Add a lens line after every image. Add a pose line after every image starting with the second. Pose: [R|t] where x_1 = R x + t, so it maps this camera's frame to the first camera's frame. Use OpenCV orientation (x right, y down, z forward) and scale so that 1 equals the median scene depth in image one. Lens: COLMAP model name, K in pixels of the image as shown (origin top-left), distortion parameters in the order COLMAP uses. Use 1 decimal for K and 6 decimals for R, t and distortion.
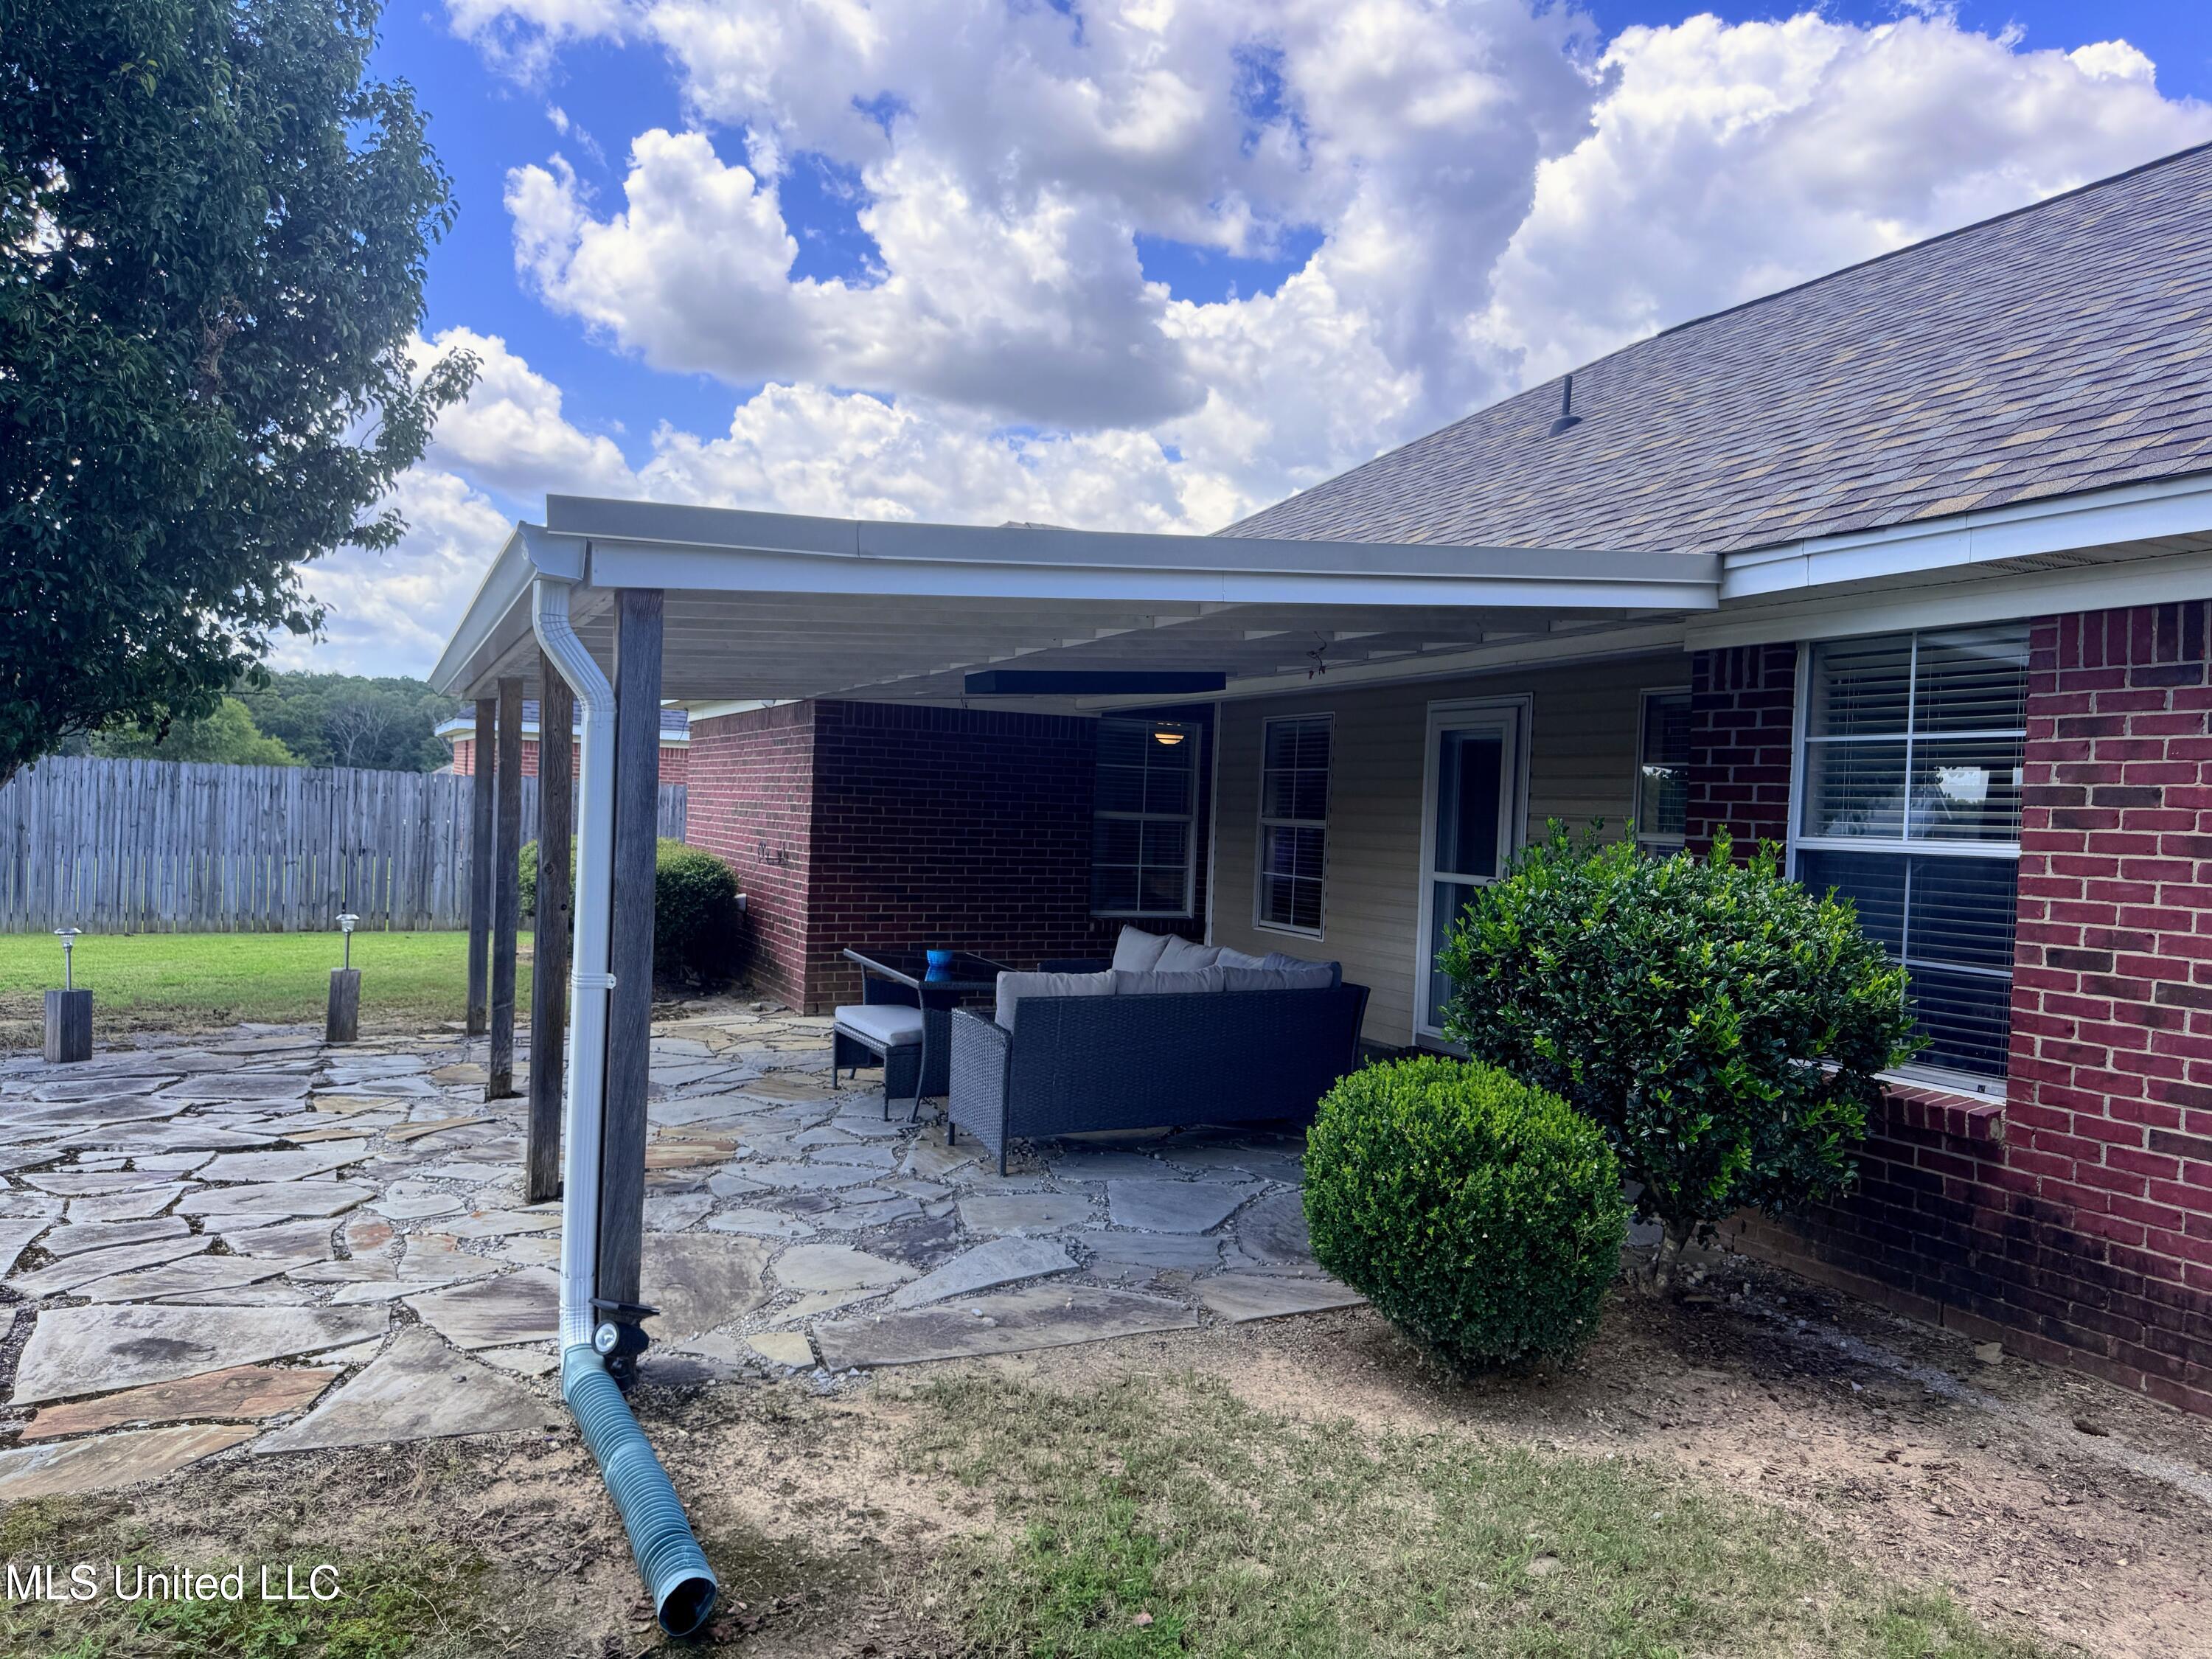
lens RADIAL K [[1558.6, 0, 1106.0], [0, 1558.6, 829.5], [0, 0, 1]] dist [0.007234, 0.002462]
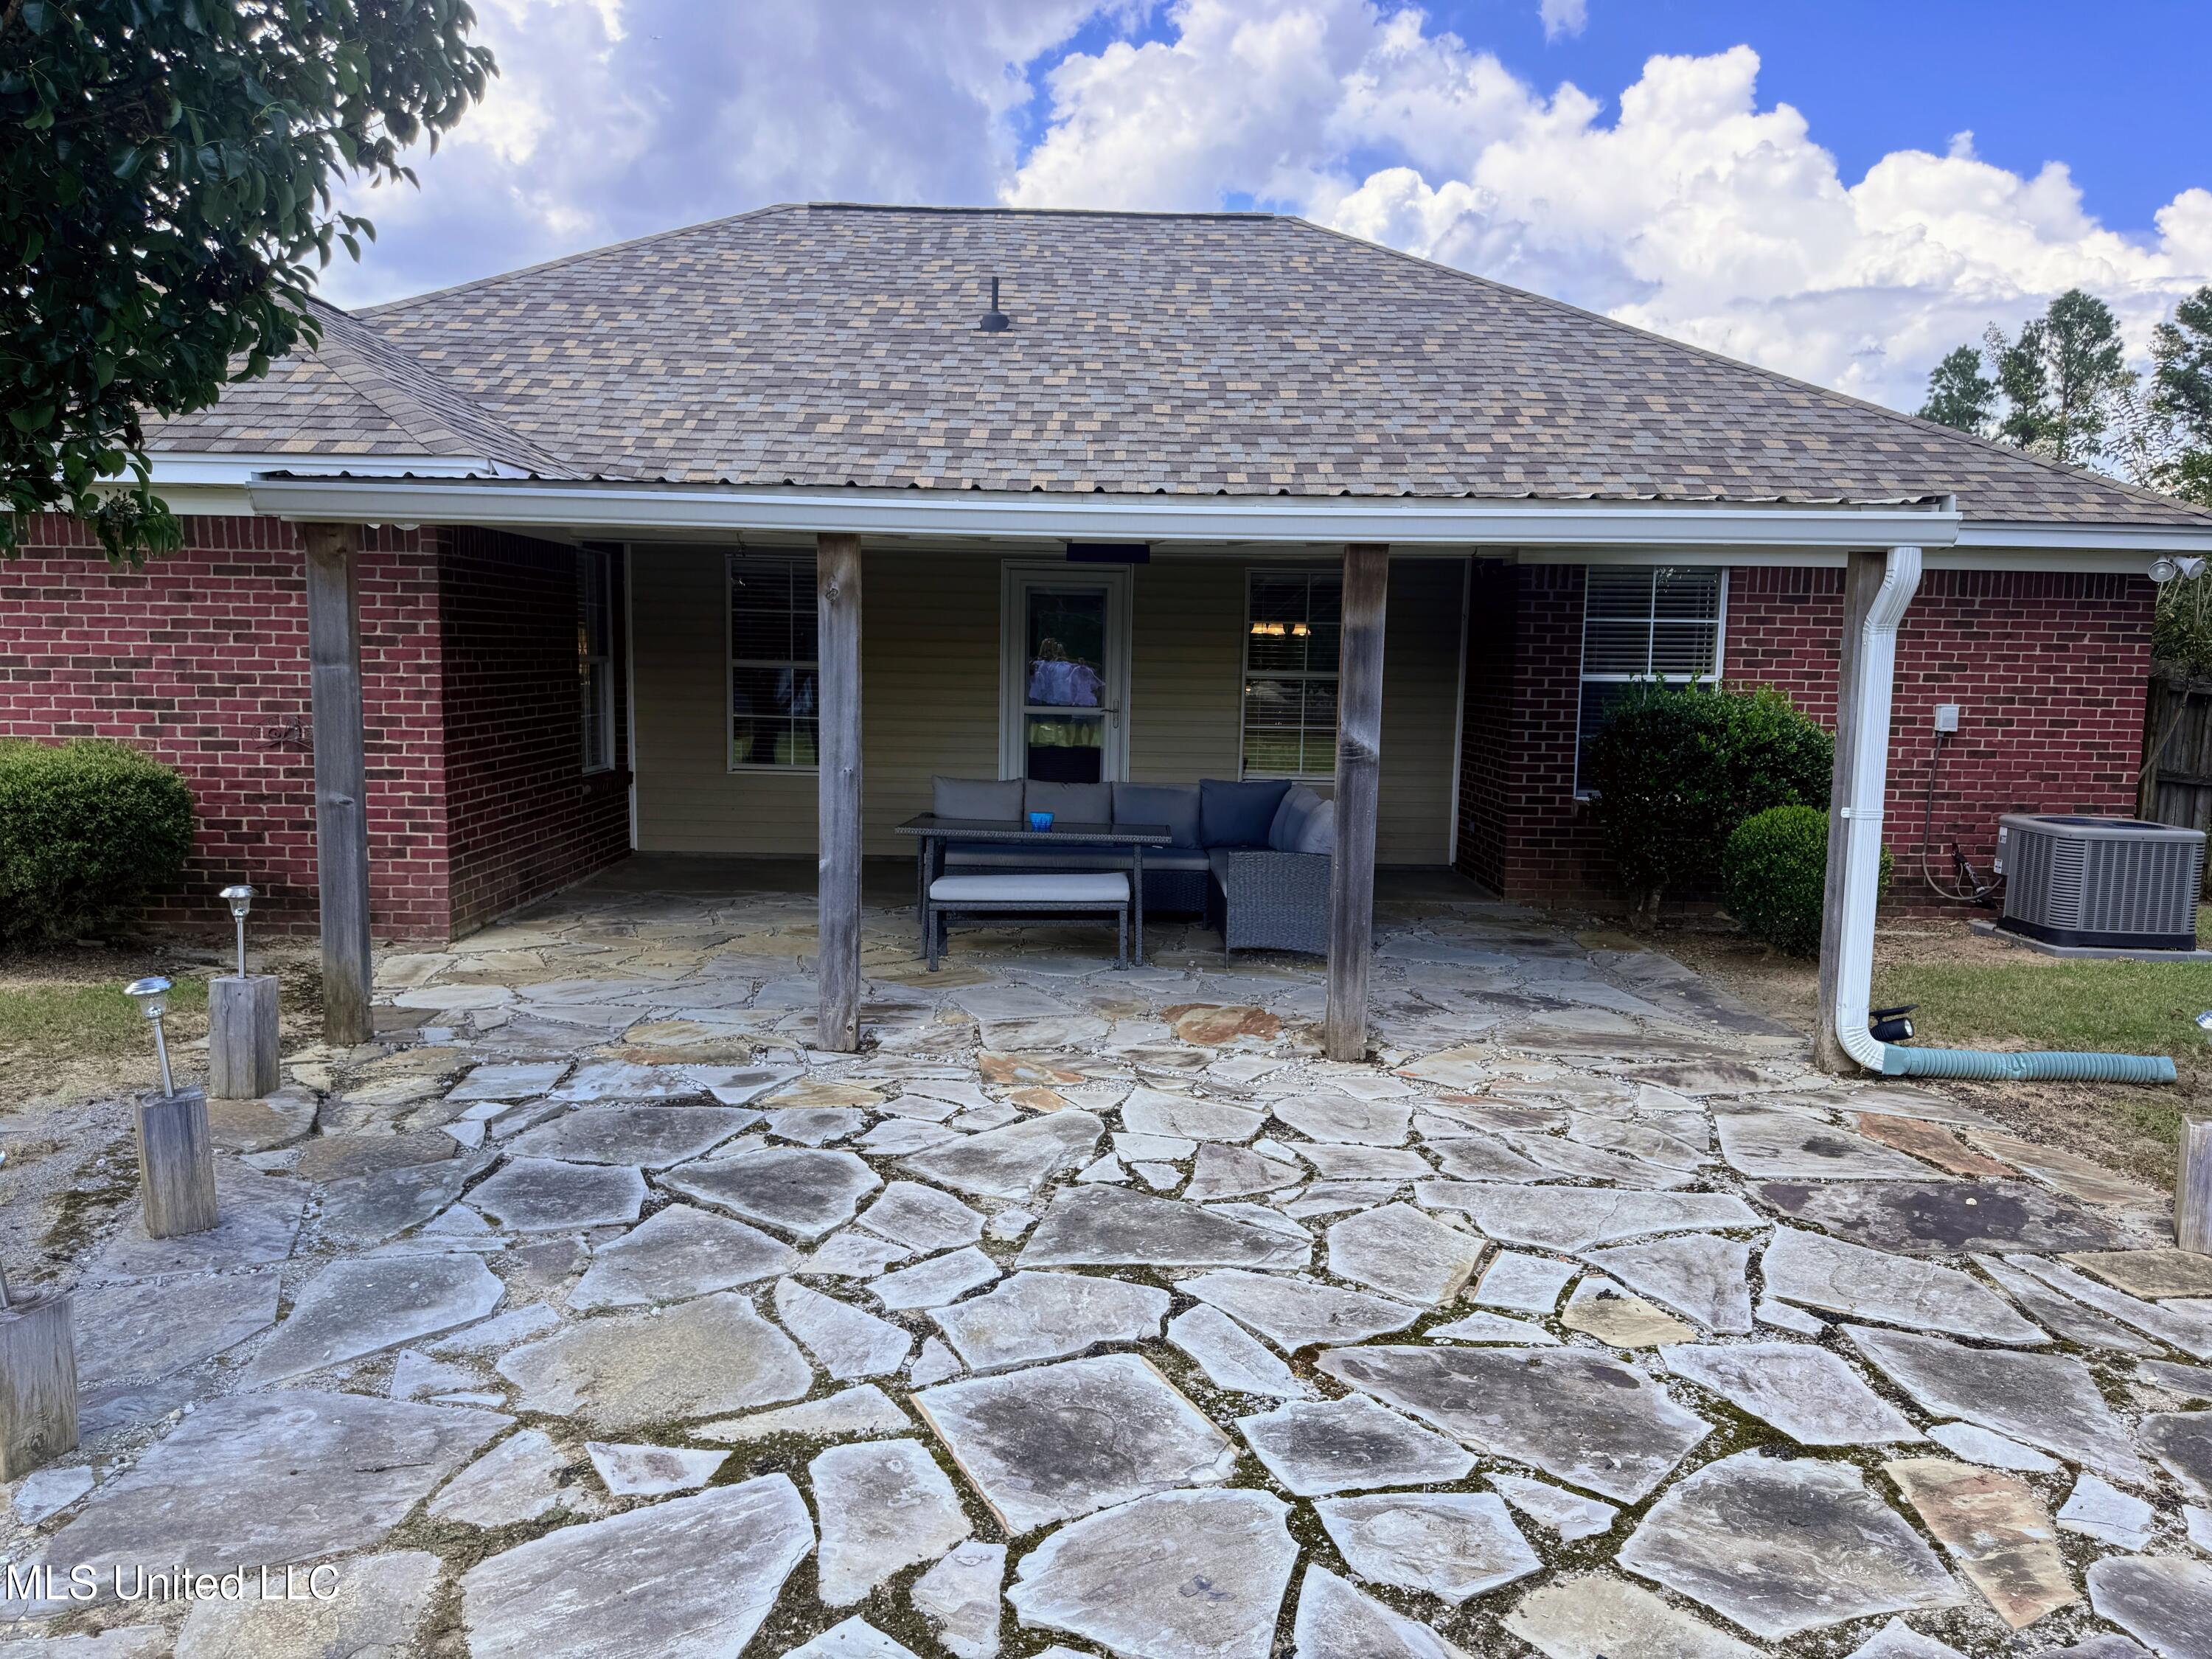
lens RADIAL K [[1558.6, 0, 1106.0], [0, 1558.6, 829.5], [0, 0, 1]] dist [0.007234, 0.002462]
pose [[0.425230, -0.128668, 0.895893, -1.716477], [0.009439, 0.990420, 0.137764, -0.085193], [-0.905036, -0.050125, 0.422371, 0.893872]]
